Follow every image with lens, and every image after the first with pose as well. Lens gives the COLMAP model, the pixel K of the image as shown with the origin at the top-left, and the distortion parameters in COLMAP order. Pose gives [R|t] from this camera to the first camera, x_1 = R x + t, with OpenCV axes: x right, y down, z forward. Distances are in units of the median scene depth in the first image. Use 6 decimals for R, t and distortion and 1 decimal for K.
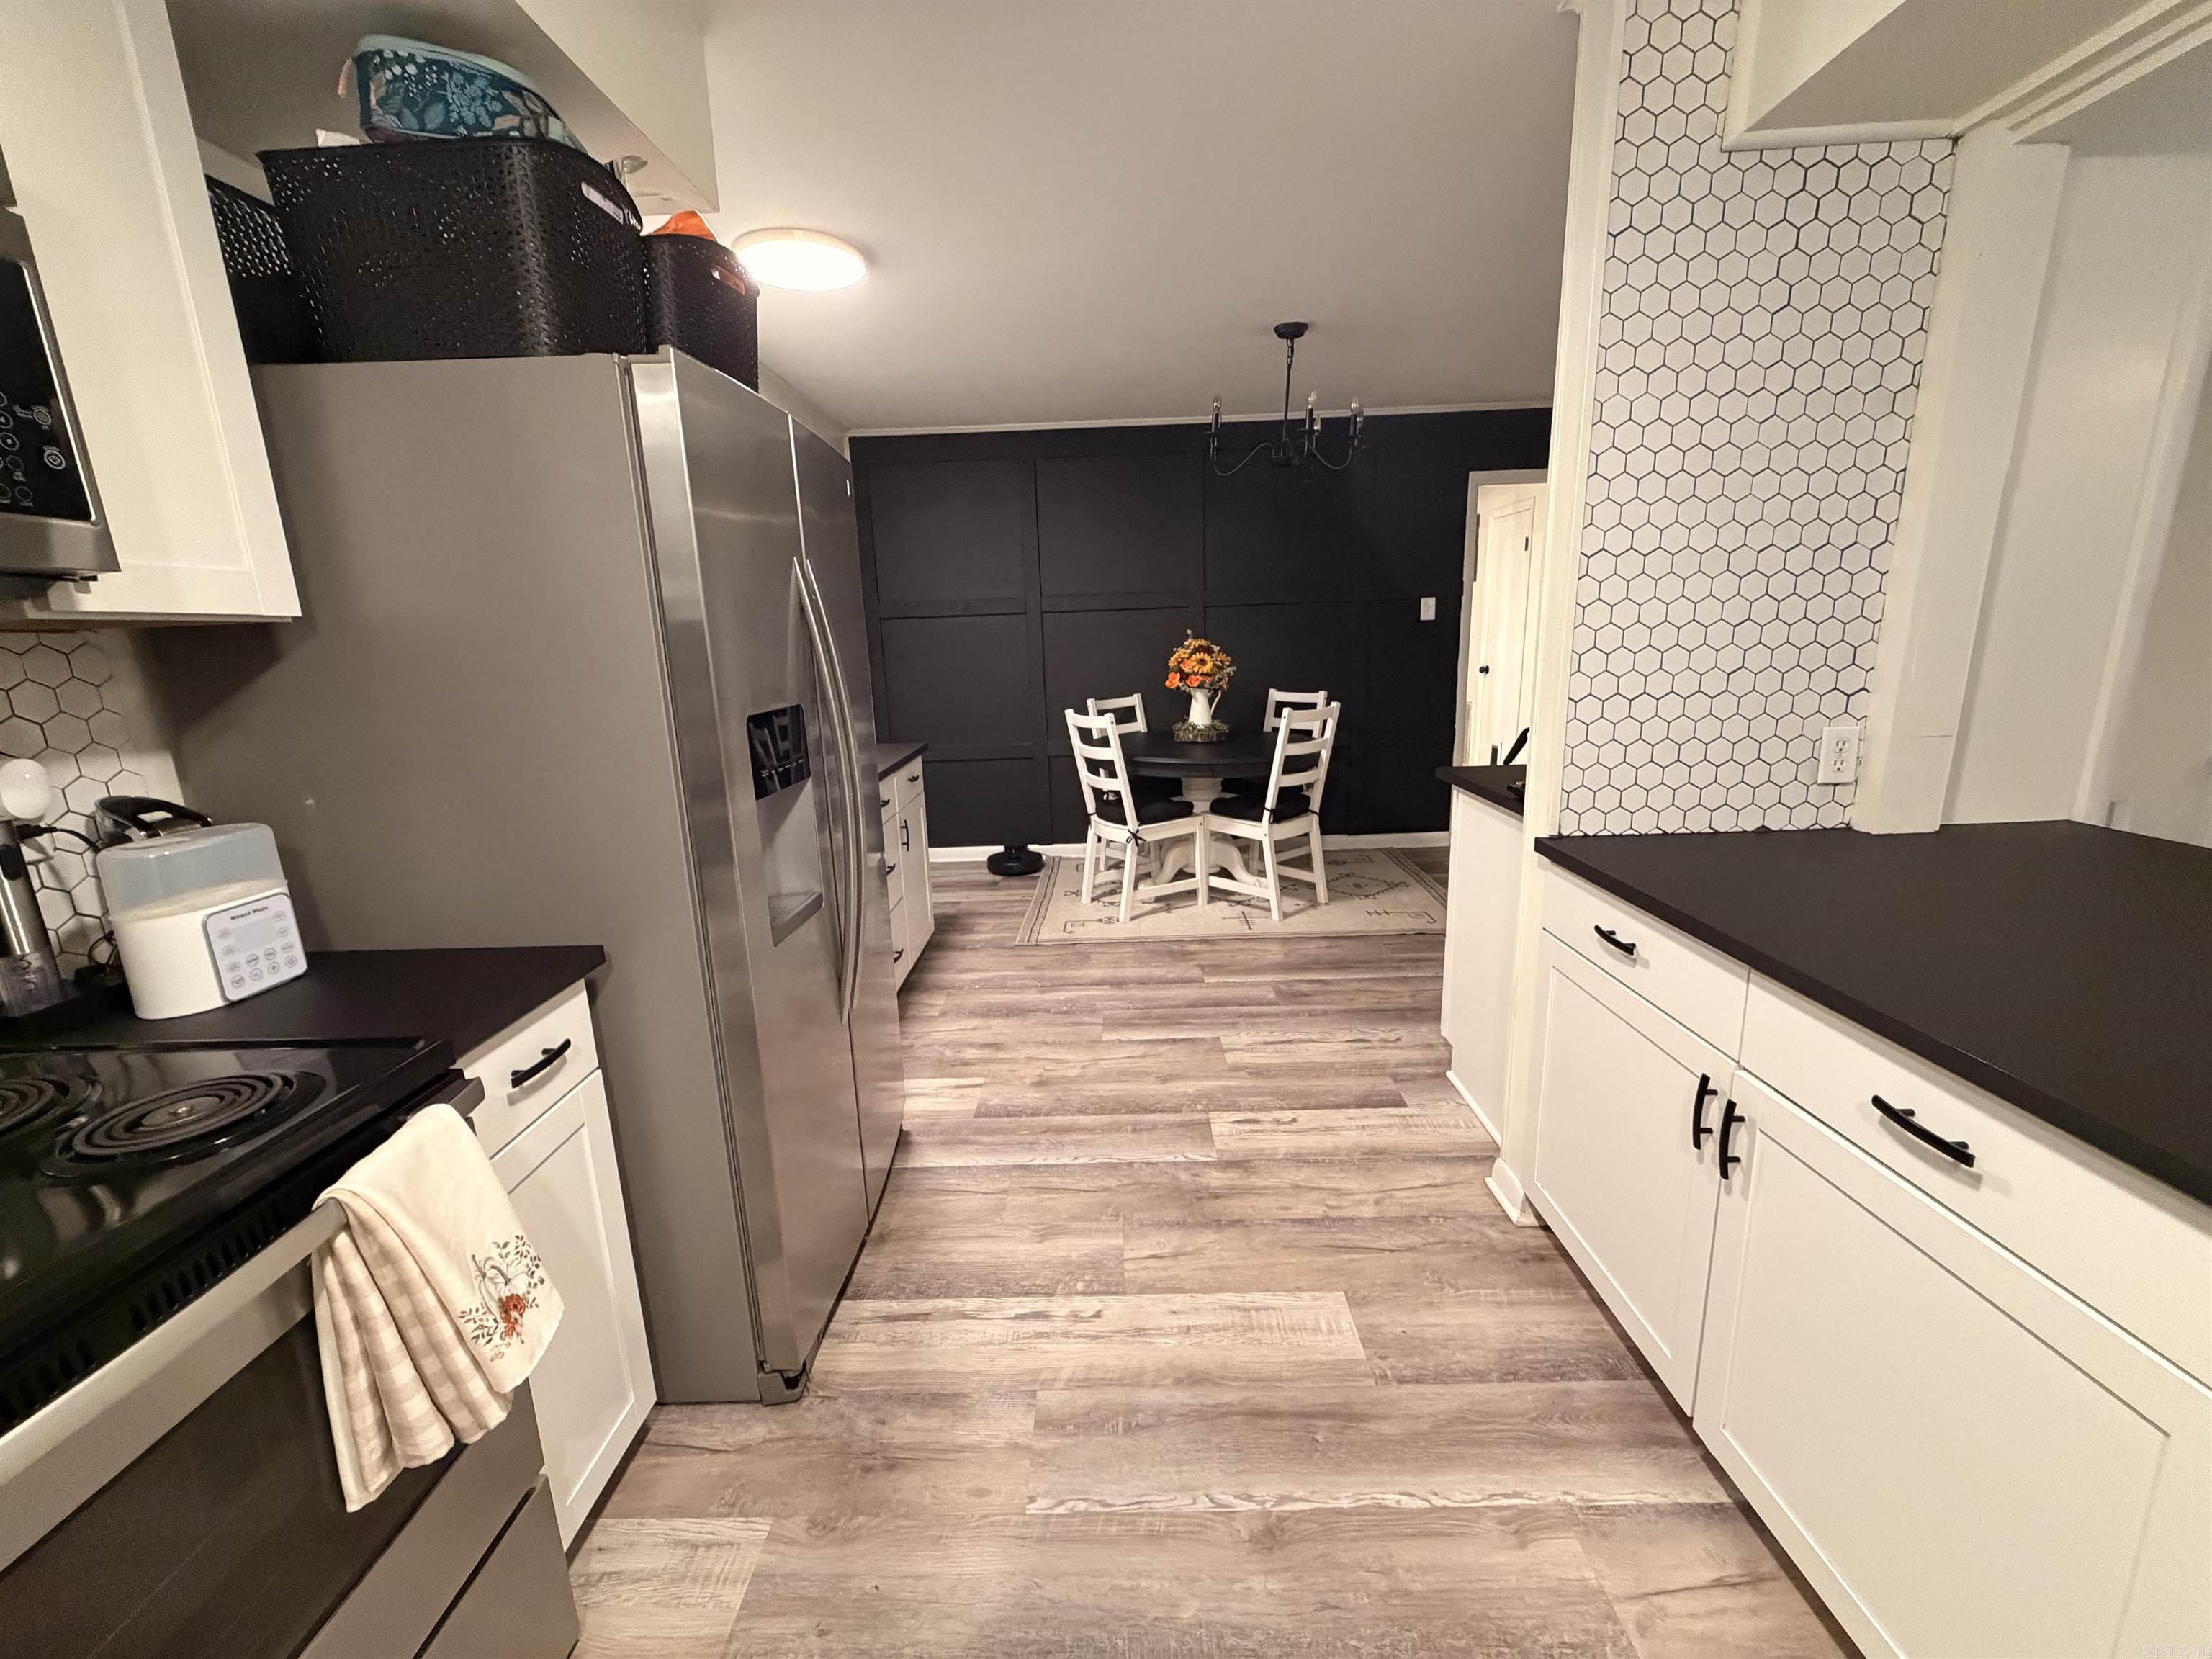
lens RADIAL K [[876.2, 0, 1100.8], [0, 876.2, 827.6], [0, 0, 1]] dist [-0.000091, 0.000175]
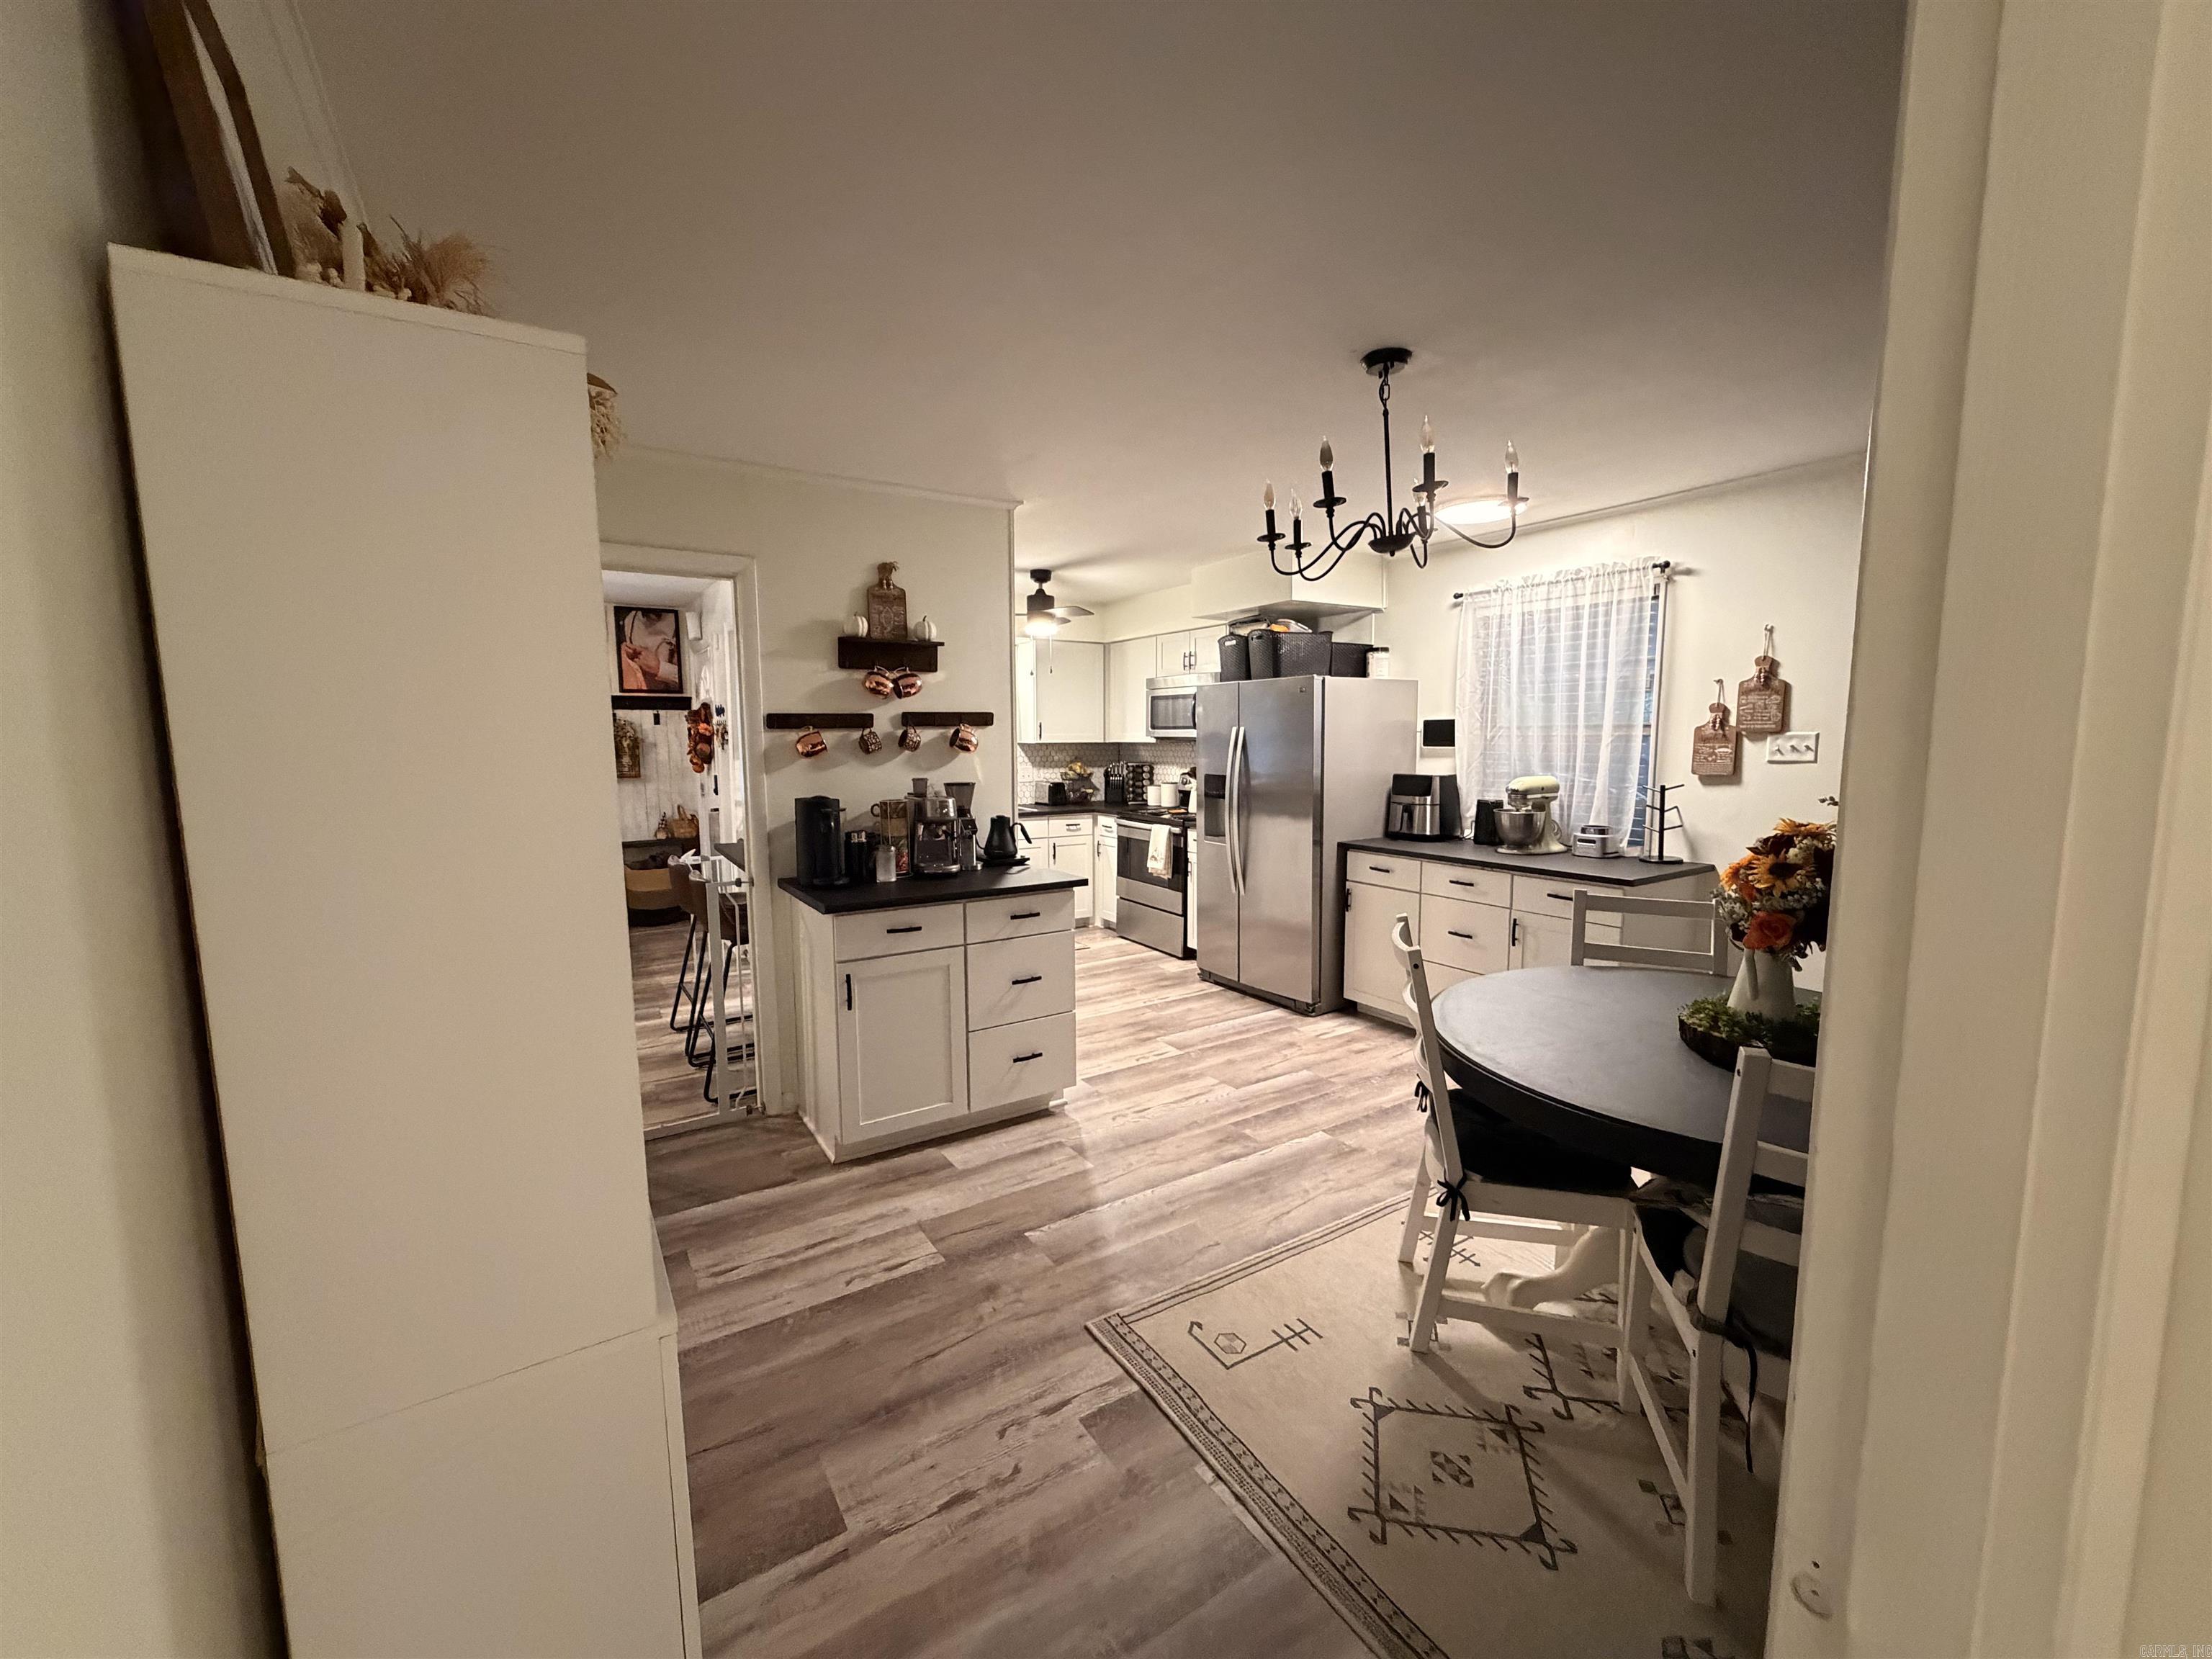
lens RADIAL K [[879.9, 0, 1097.7], [0, 879.9, 828.2], [0, 0, 1]] dist [0.000612, -0.000079]
pose [[-0.835113, 0.097547, -0.541361, 1.211538], [-0.088589, 0.947455, 0.307379, -0.613259], [0.542899, 0.304654, -0.782590, 2.269440]]
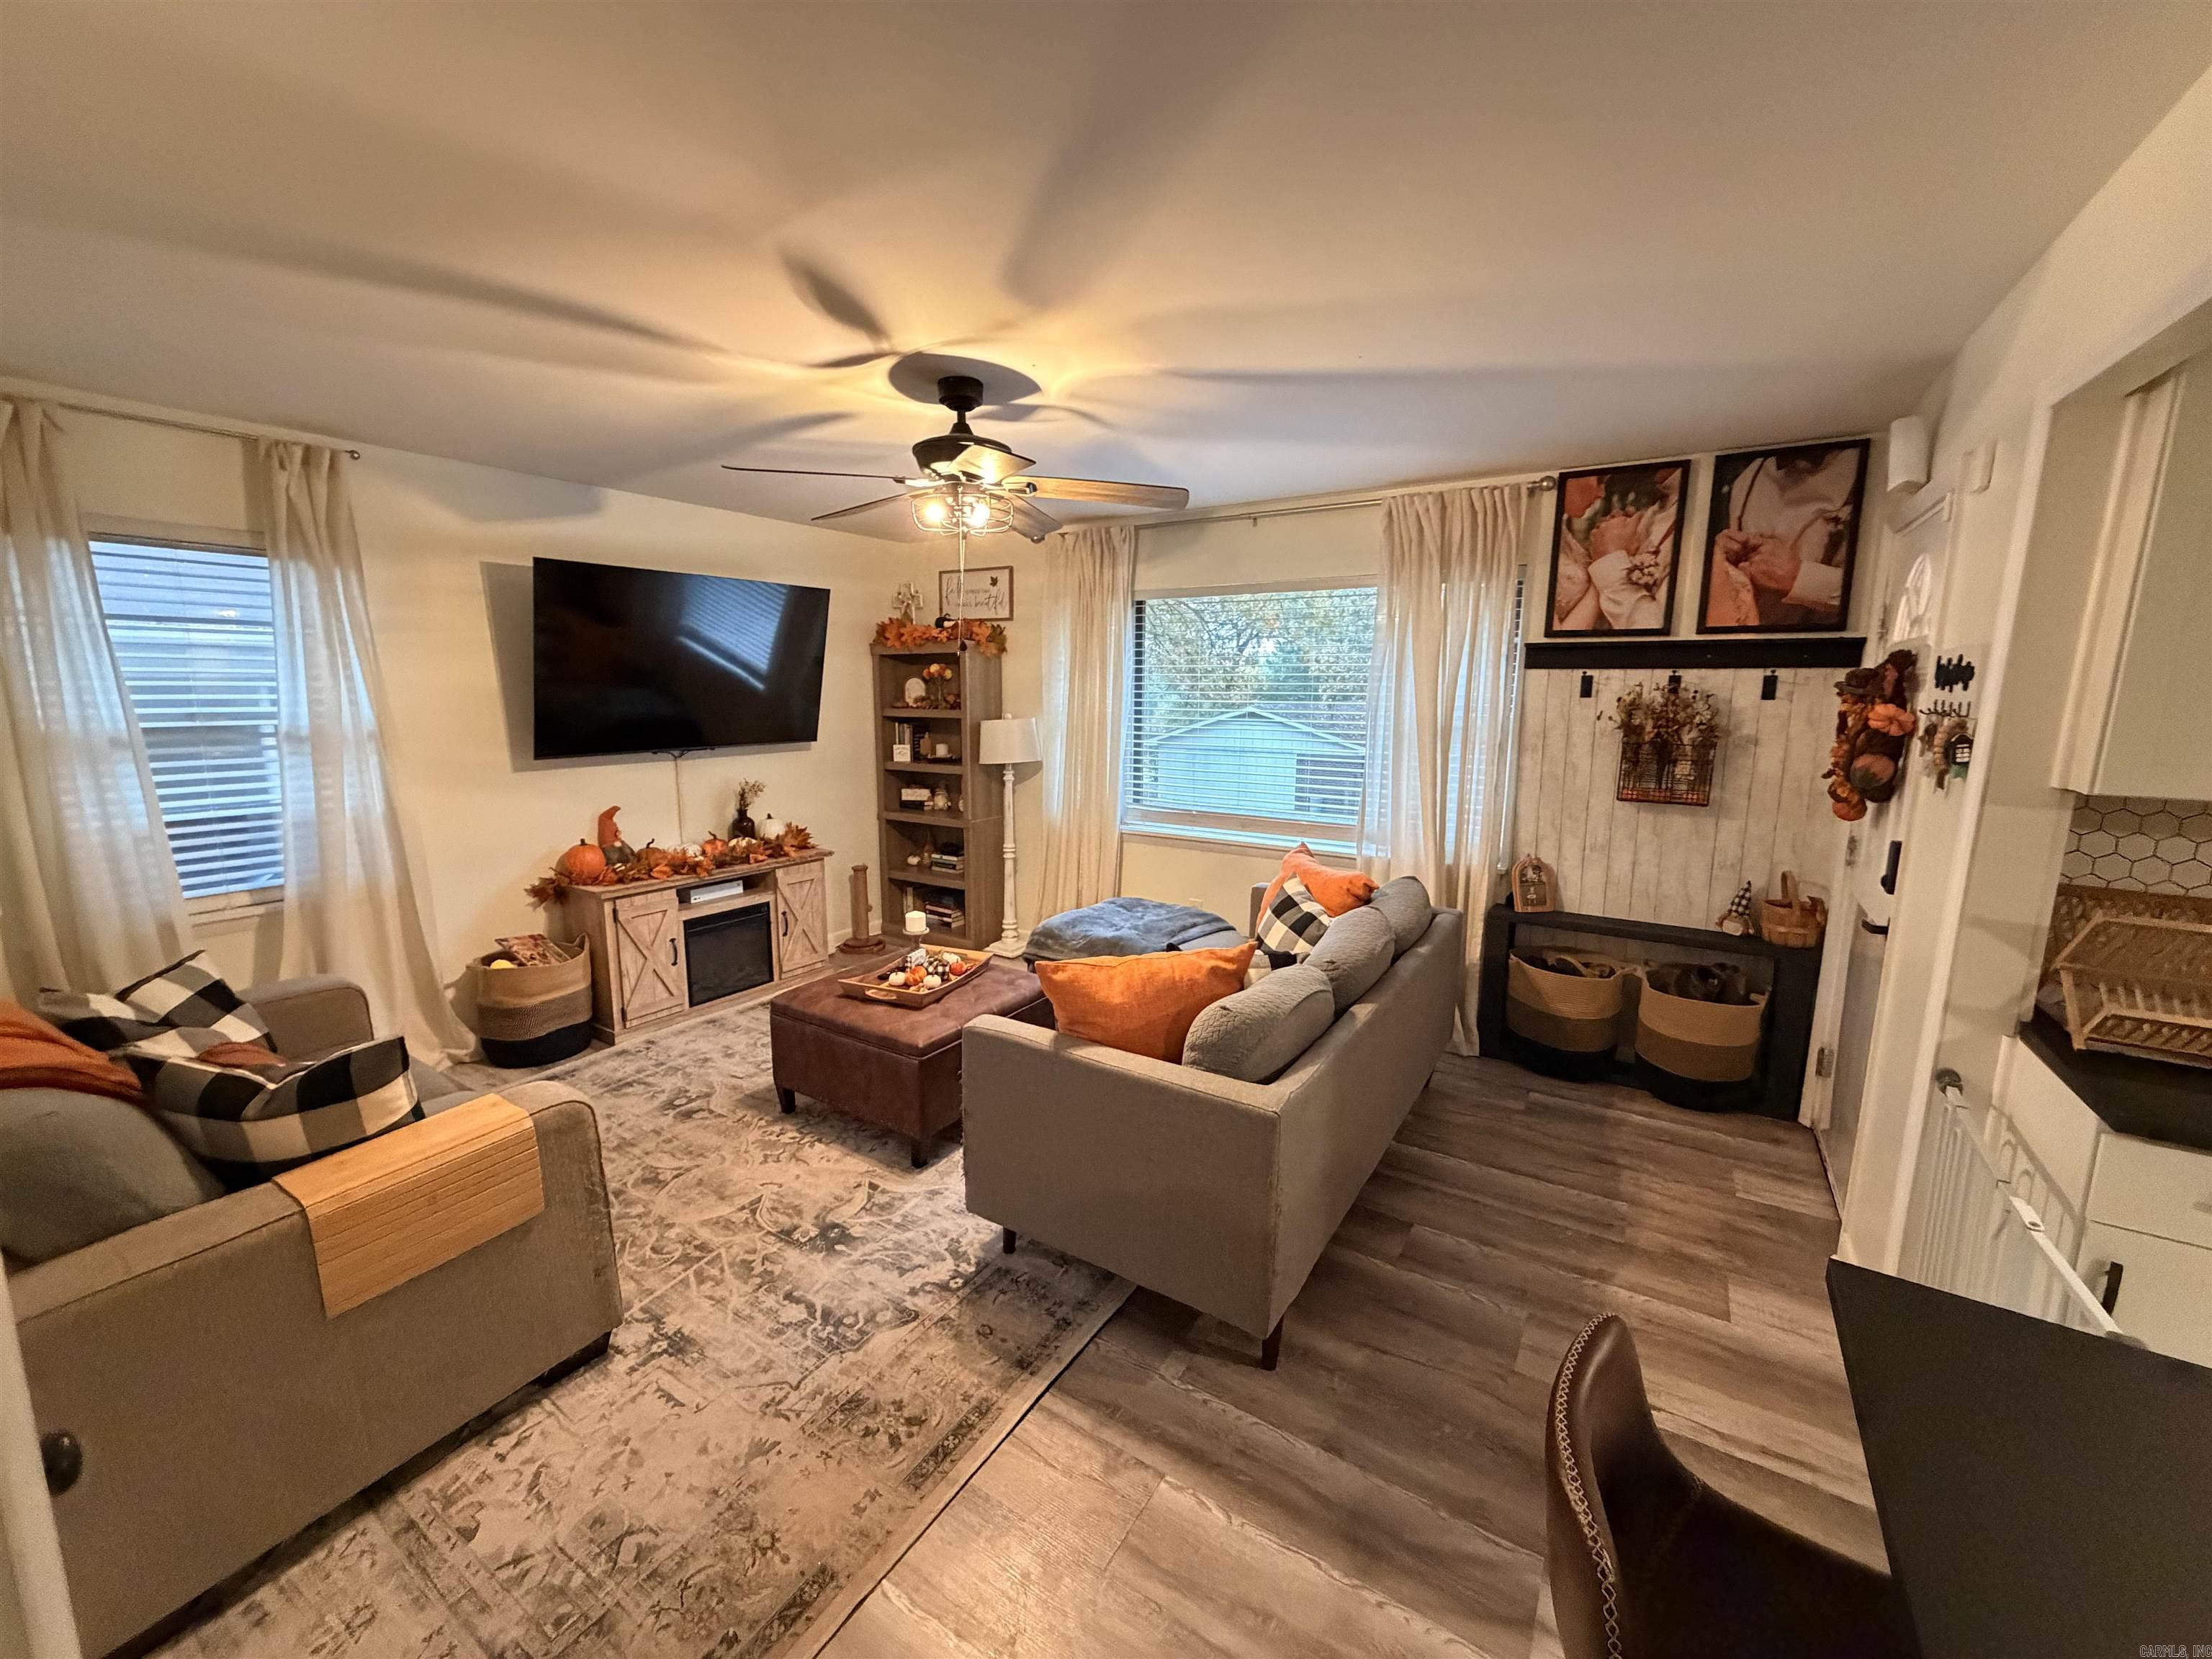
lens RADIAL K [[876.2, 0, 1100.8], [0, 876.2, 827.6], [0, 0, 1]] dist [-0.000091, 0.000175]
pose [[-0.846364, -0.055856, 0.529668, 0.956014], [0.142208, 0.934681, 0.325803, -0.312389], [-0.513269, 0.351071, -0.783137, 0.726676]]
